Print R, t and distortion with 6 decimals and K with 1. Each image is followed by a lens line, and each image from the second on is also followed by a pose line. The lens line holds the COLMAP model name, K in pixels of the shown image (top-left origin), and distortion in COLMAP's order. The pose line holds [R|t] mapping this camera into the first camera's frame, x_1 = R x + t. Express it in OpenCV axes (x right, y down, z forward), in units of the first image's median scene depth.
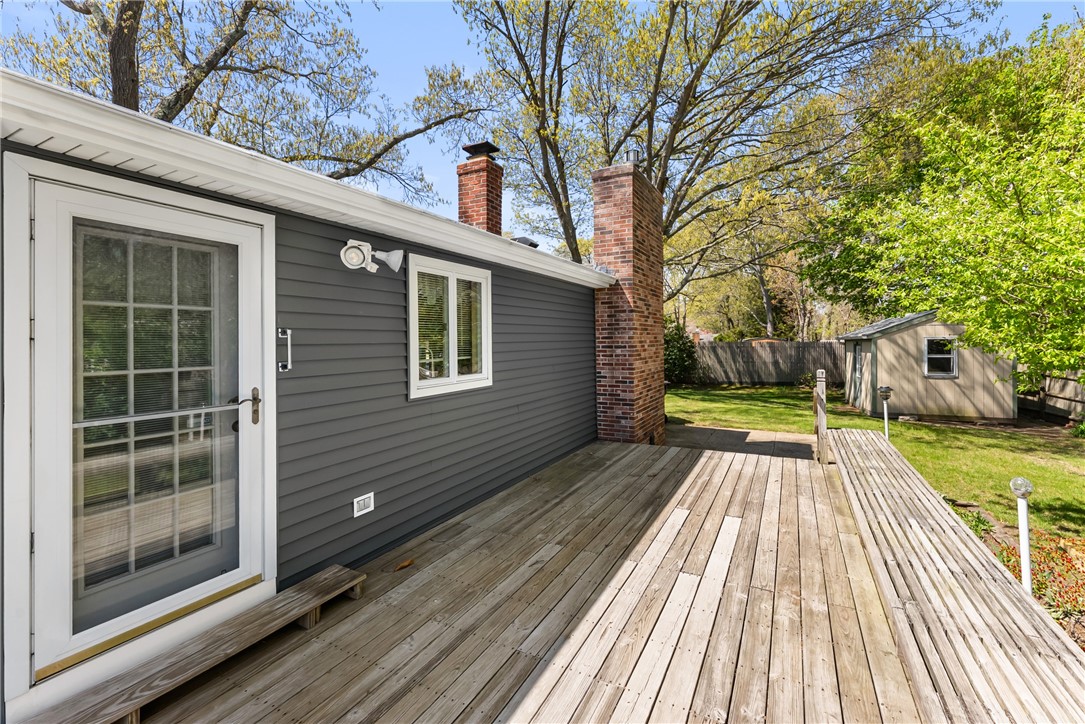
lens RADIAL K [[466.7, 0, 540.5], [0, 466.7, 338.4], [0, 0, 1]] dist [-0.000393, -0.000568]
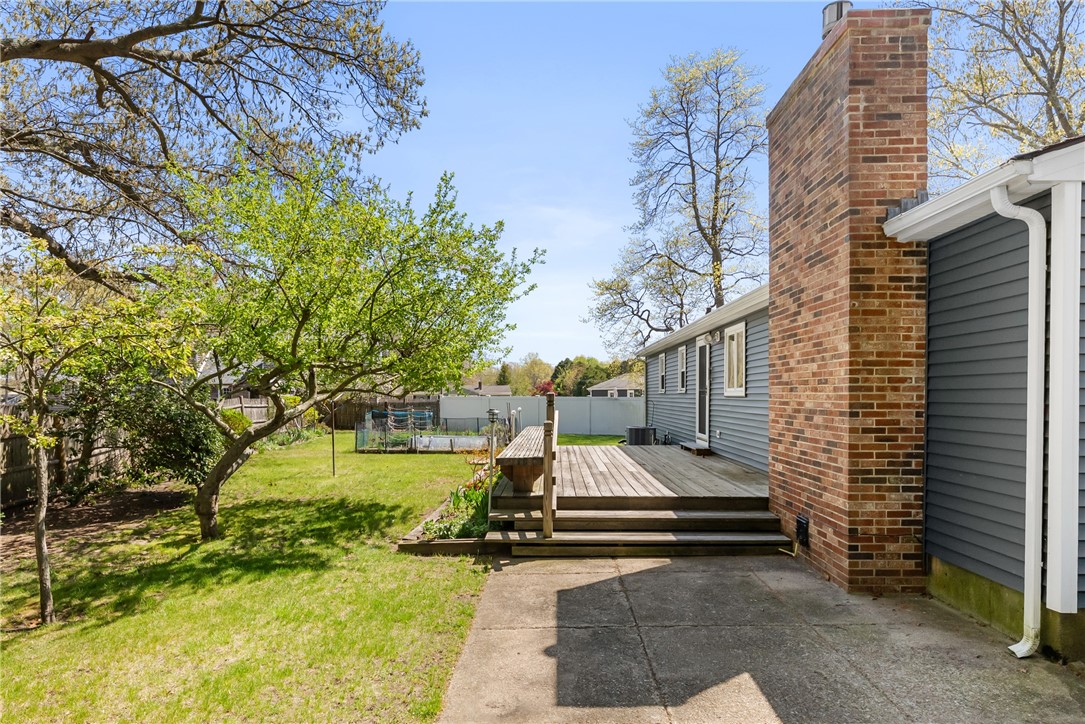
lens RADIAL K [[626.2, 0, 551.8], [0, 626.2, 401.1], [0, 0, 1]] dist [0.002207, -0.000185]
pose [[-0.884840, 0.013352, -0.465703, 1.168651], [0.008319, 0.999883, 0.012860, 0.070328], [0.465820, 0.007504, -0.884848, 2.082998]]
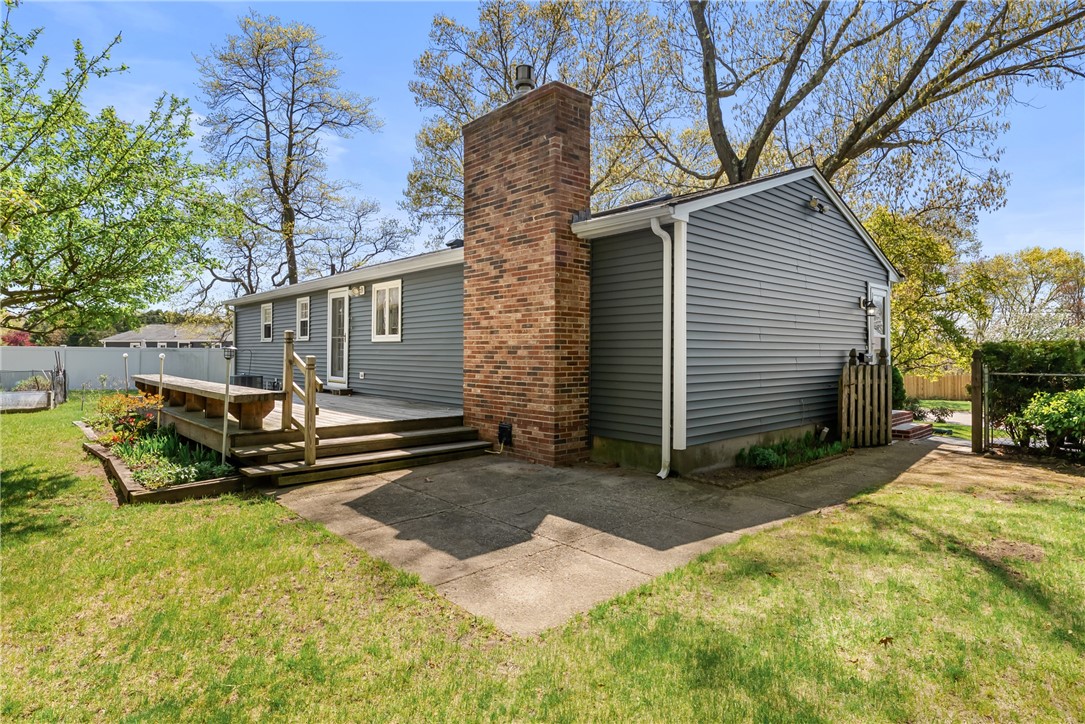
lens RADIAL K [[581.4, 0, 532.3], [0, 581.4, 345.1], [0, 0, 1]] dist [0.007393, 0.001790]
pose [[-0.340441, -0.003776, -0.940258, 1.553035], [-0.000421, 0.999992, -0.003863, 0.102992], [0.940266, -0.000920, -0.340440, 1.873414]]
